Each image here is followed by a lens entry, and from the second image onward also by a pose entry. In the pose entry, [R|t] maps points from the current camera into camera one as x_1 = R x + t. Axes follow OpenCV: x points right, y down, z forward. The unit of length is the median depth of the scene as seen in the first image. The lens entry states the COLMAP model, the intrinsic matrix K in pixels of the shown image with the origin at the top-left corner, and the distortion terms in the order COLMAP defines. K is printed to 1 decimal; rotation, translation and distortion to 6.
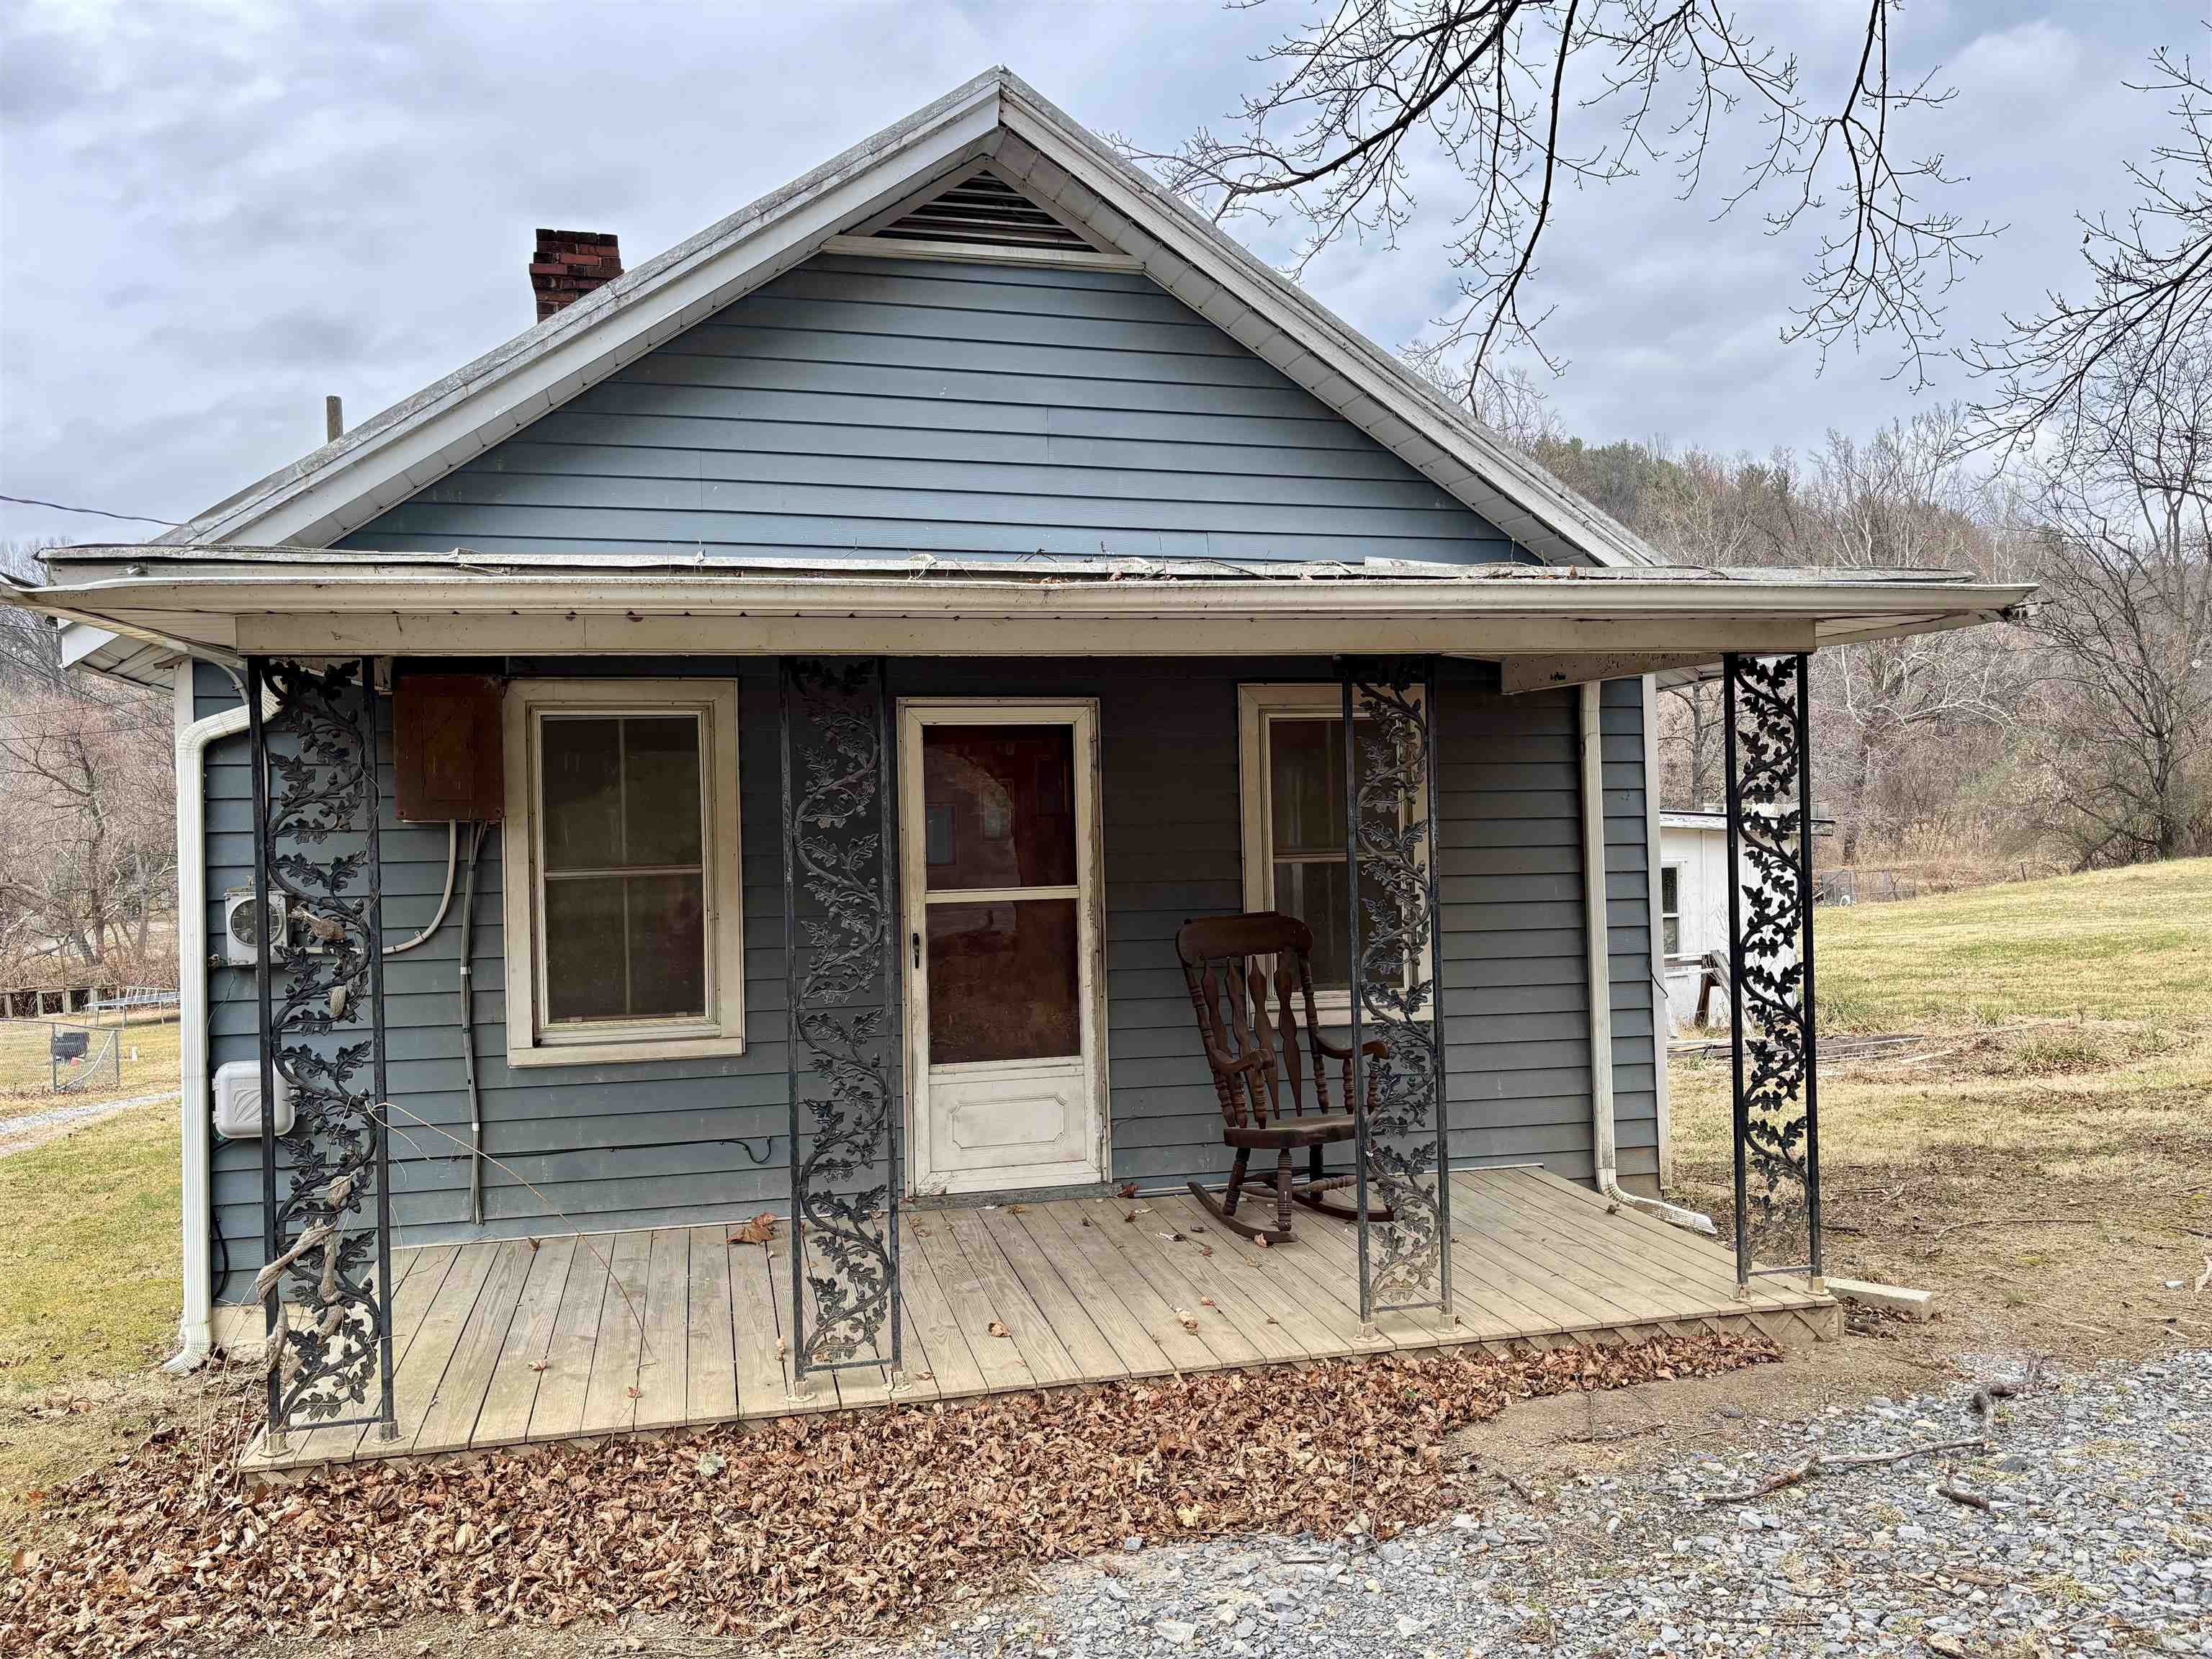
lens RADIAL K [[1690.2, 0, 1109.3], [0, 1690.2, 809.0], [0, 0, 1]] dist [0.080587, -0.101533]
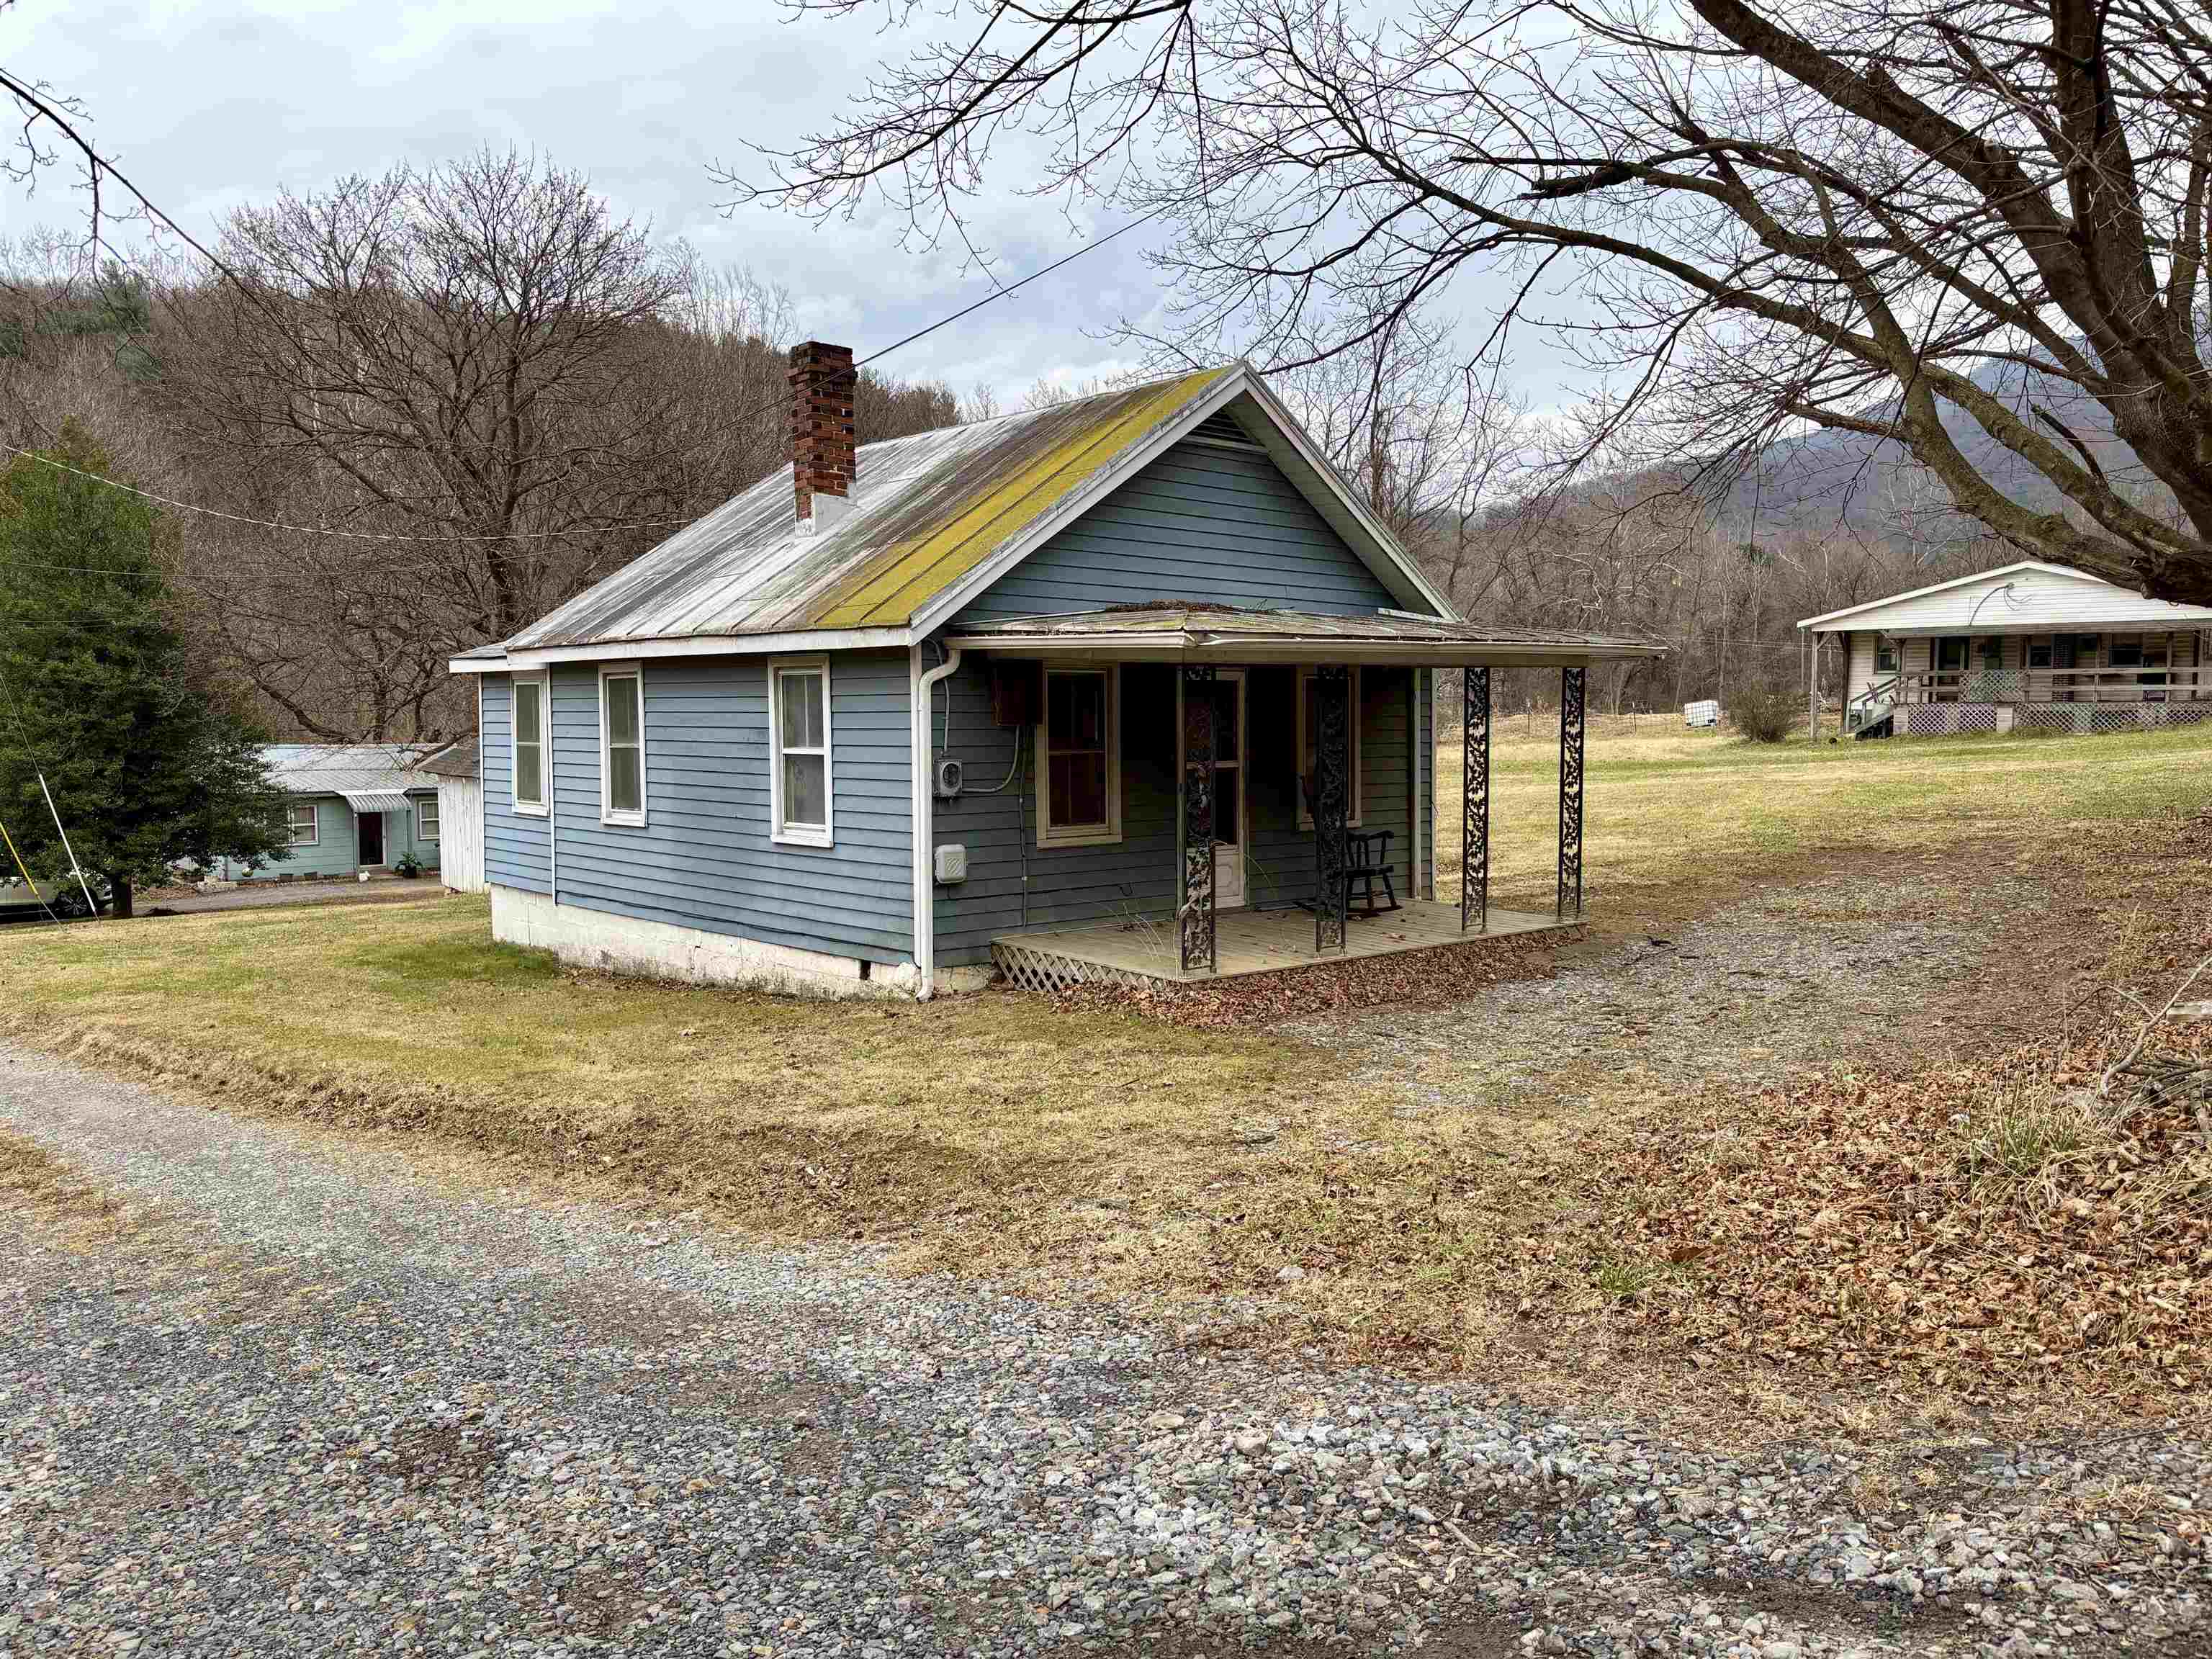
lens RADIAL K [[1639.3, 0, 1113.2], [0, 1639.3, 836.7], [0, 0, 1]] dist [0.172159, -0.480017]
pose [[0.883858, -0.013255, 0.467568, -1.143224], [-0.026907, 0.996503, 0.079112, -0.017390], [-0.466982, -0.082505, 0.880410, -0.722478]]
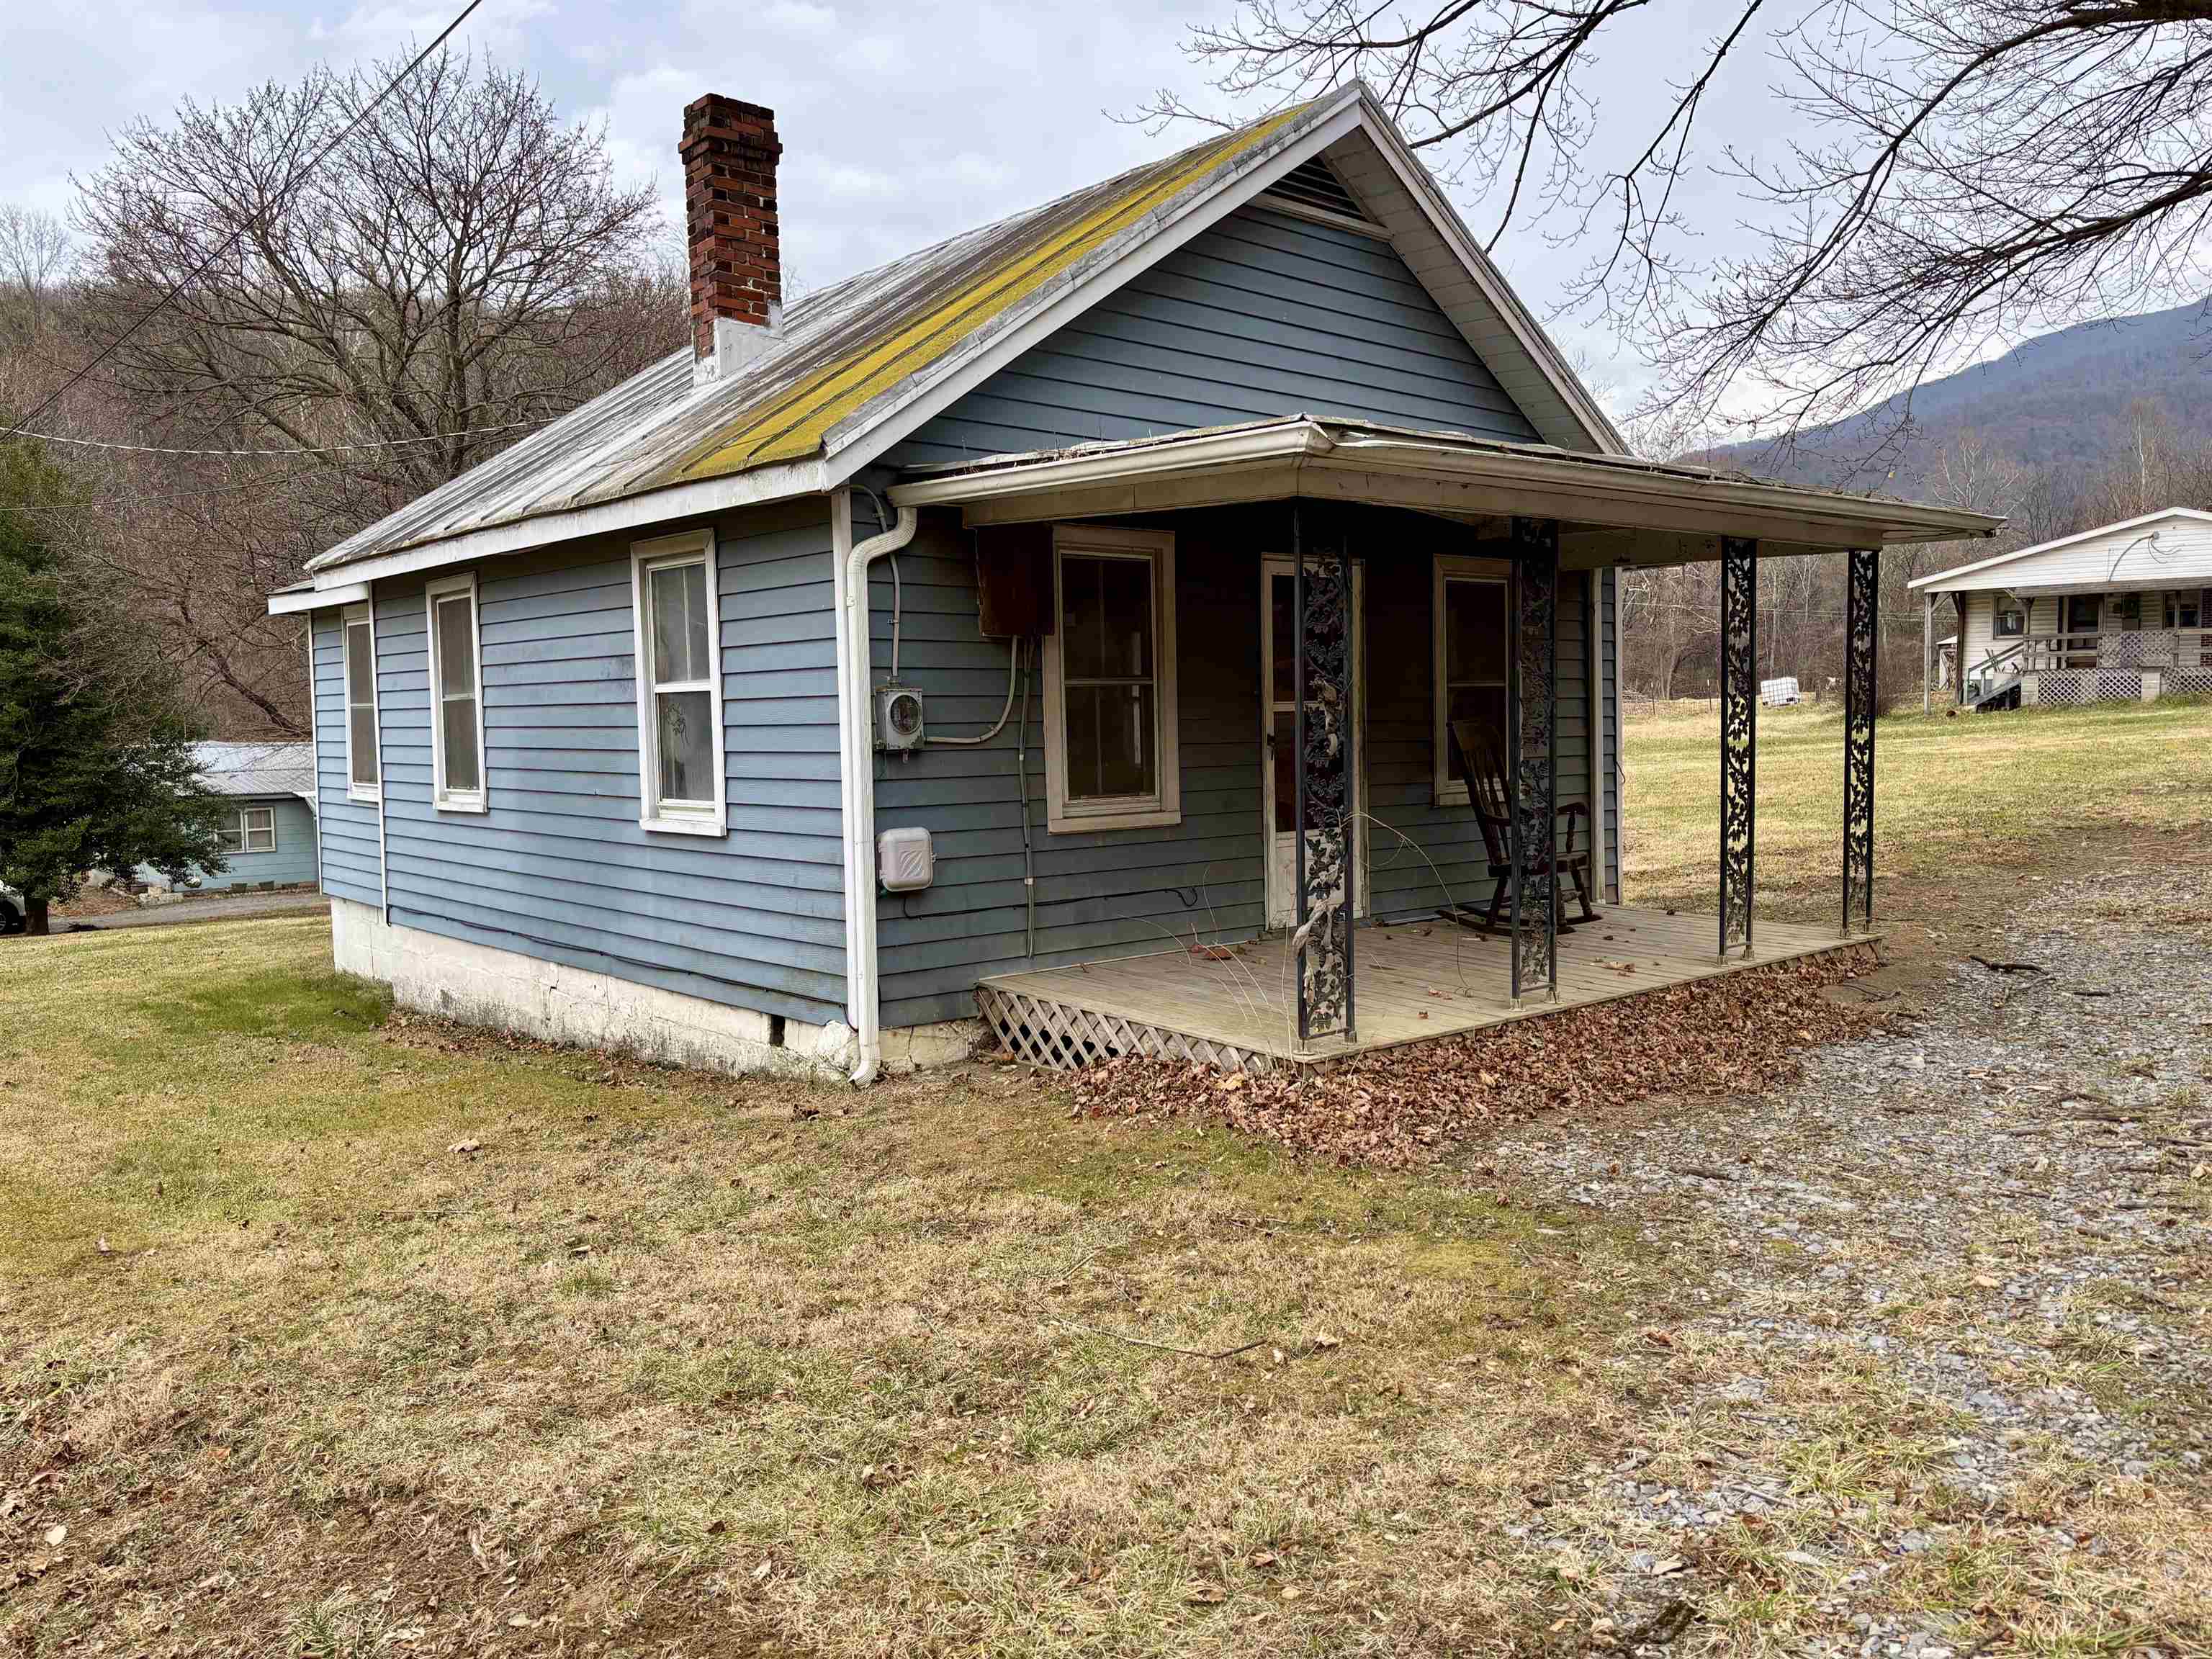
lens RADIAL K [[1648.7, 0, 1113.7], [0, 1648.7, 843.2], [0, 0, 1]] dist [0.062667, -0.084039]
pose [[0.891723, -0.026849, 0.451784, -0.837979], [-0.012587, 0.996381, 0.084057, 0.053044], [-0.452406, -0.080642, 0.888159, -0.108561]]
